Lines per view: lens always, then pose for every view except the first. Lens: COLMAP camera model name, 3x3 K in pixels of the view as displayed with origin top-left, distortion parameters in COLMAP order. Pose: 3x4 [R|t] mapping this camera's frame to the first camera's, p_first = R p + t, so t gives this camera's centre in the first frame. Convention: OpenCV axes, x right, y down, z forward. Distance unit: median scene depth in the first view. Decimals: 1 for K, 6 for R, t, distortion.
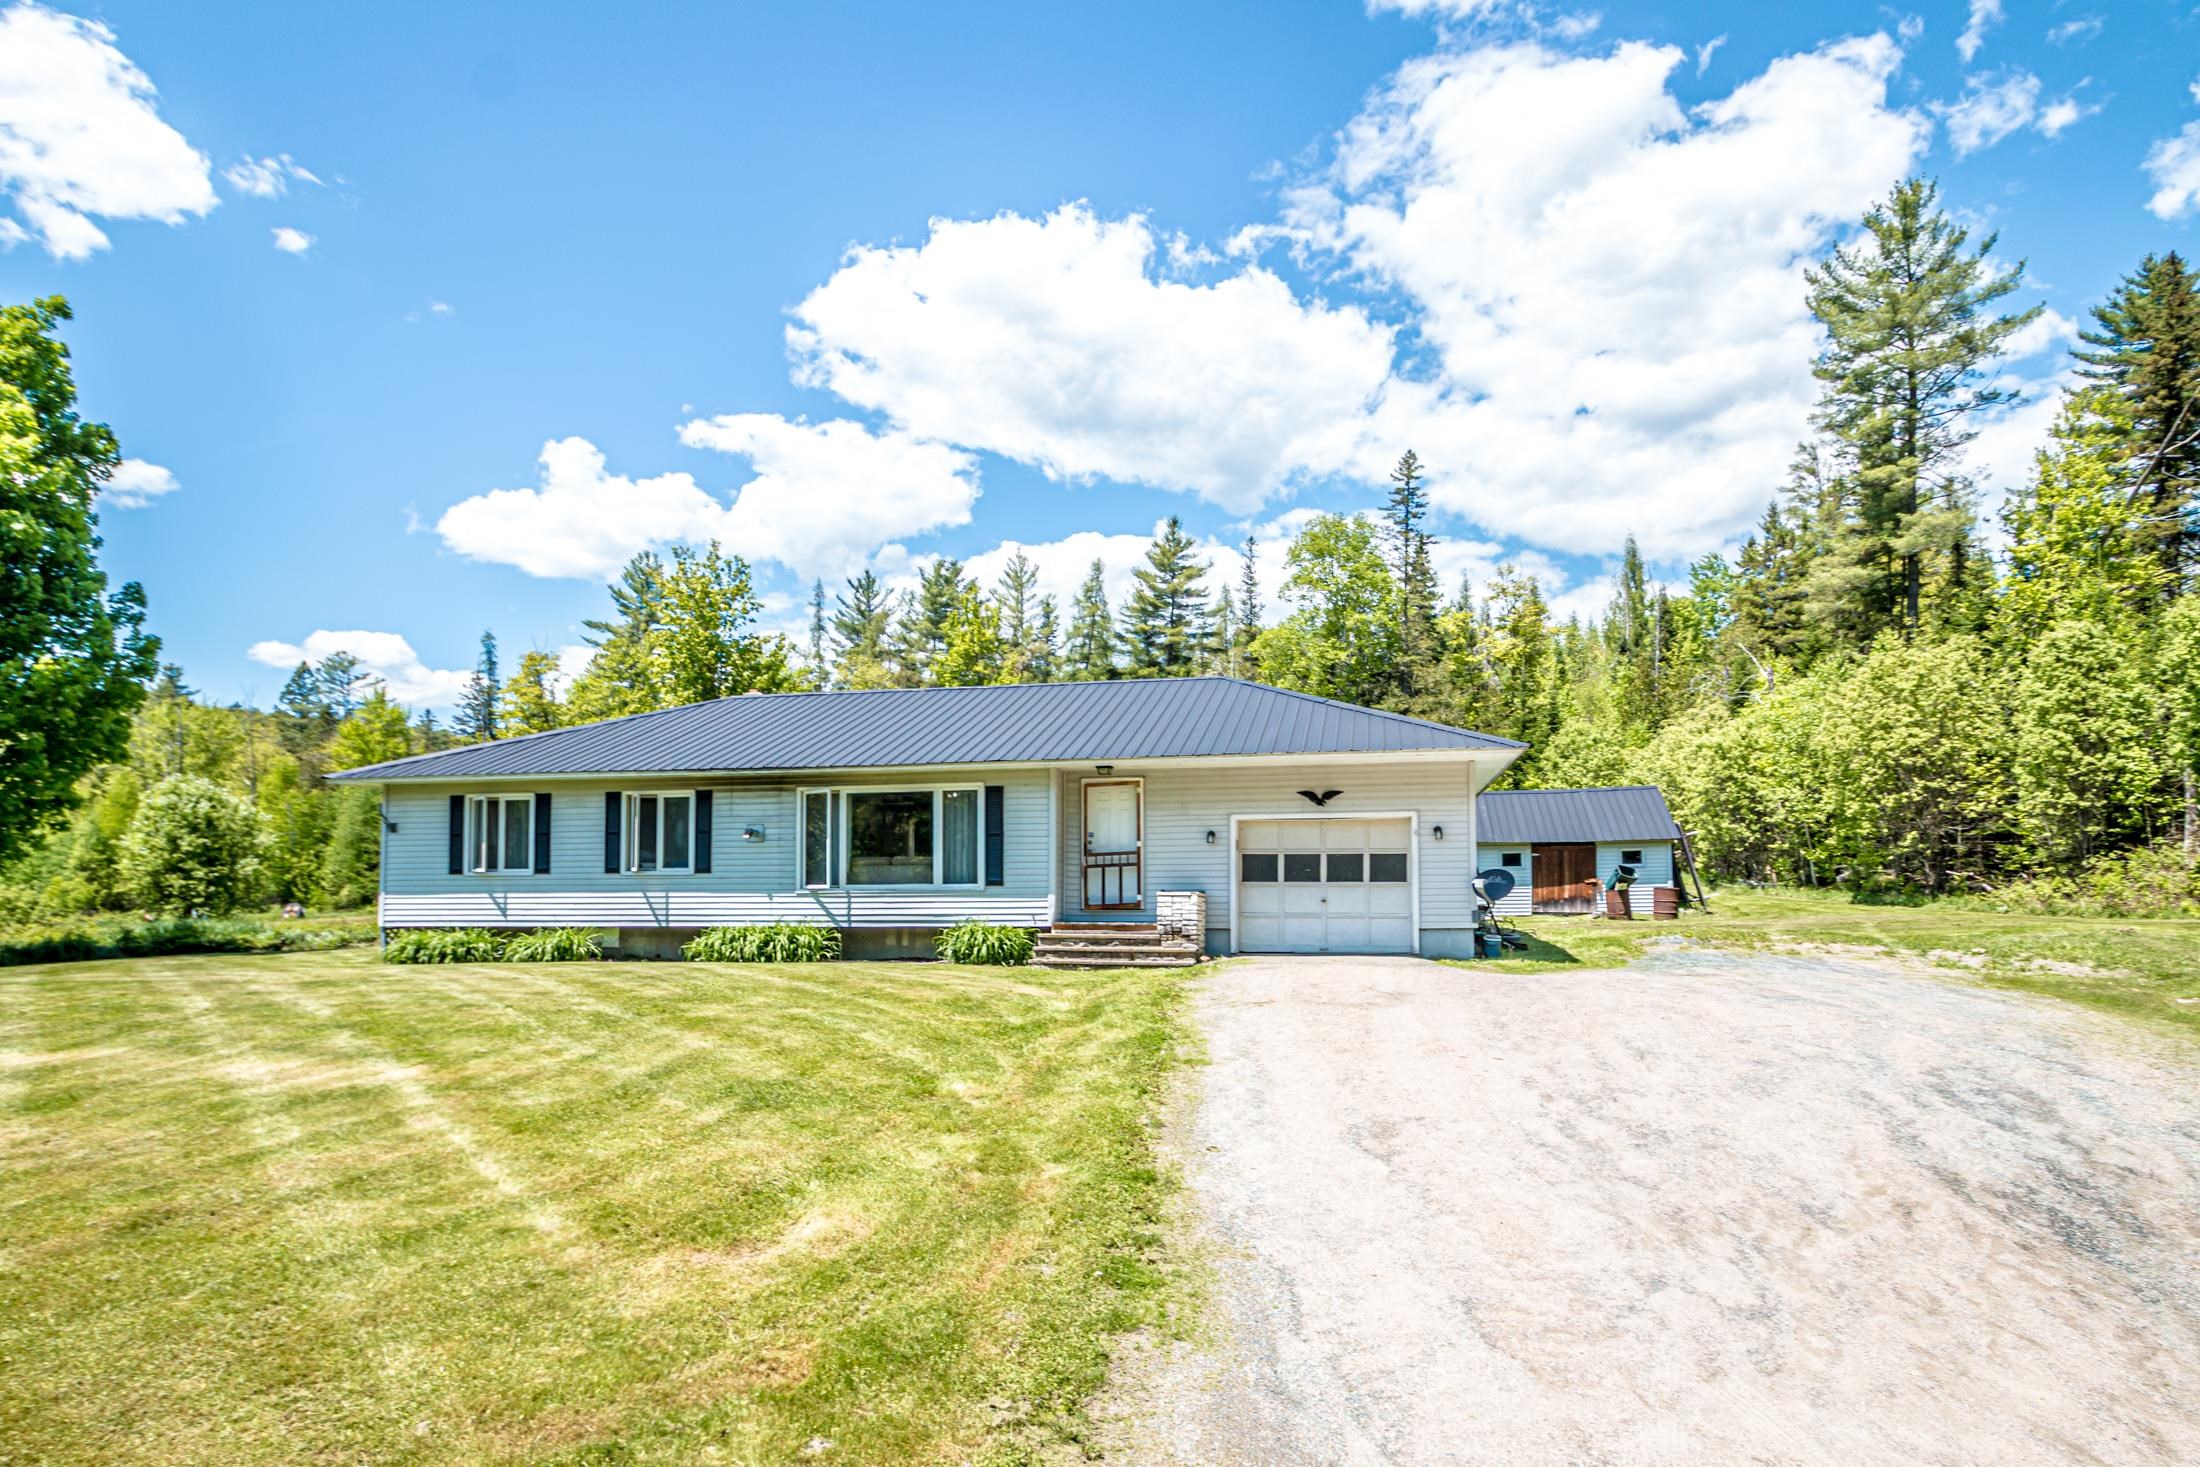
lens RADIAL K [[1210.9, 0, 1164.6], [0, 1210.9, 882.0], [0, 0, 1]] dist [-0.012373, 0.001581]
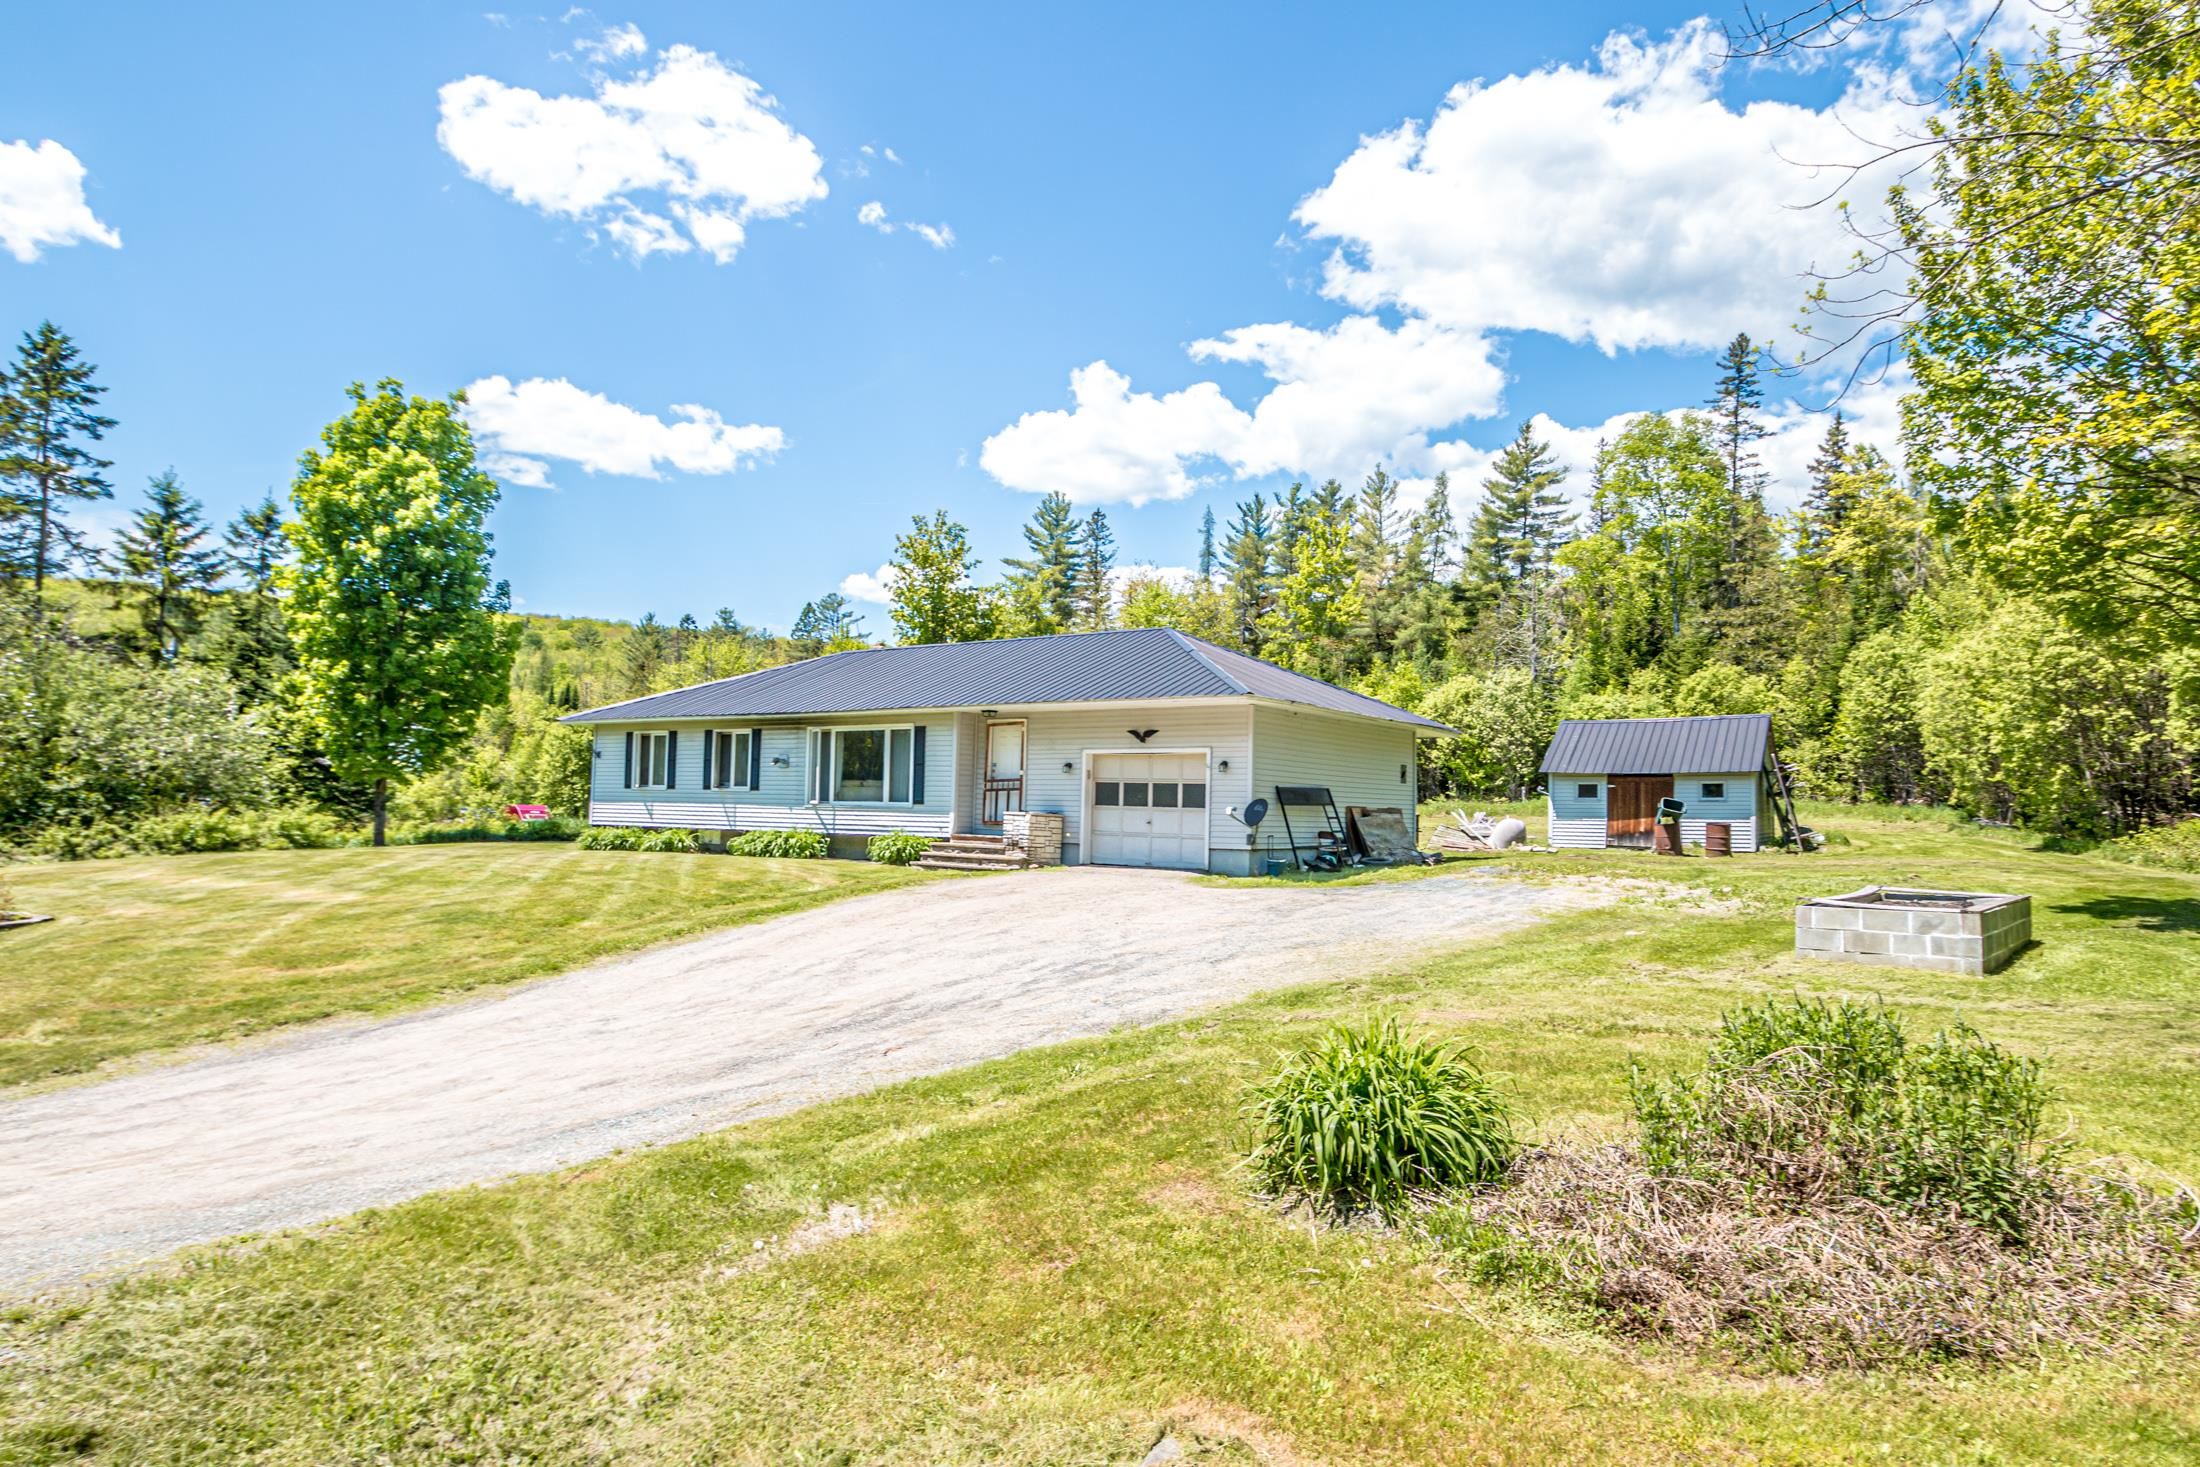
lens RADIAL K [[1320.9, 0, 1204.6], [0, 1320.9, 814.8], [0, 0, 1]] dist [-0.016956, 0.001955]
pose [[0.925074, 0.023449, -0.379062, 0.641602], [-0.020761, 0.999722, 0.011177, -0.007243], [0.379219, -0.002470, 0.925304, -0.167594]]
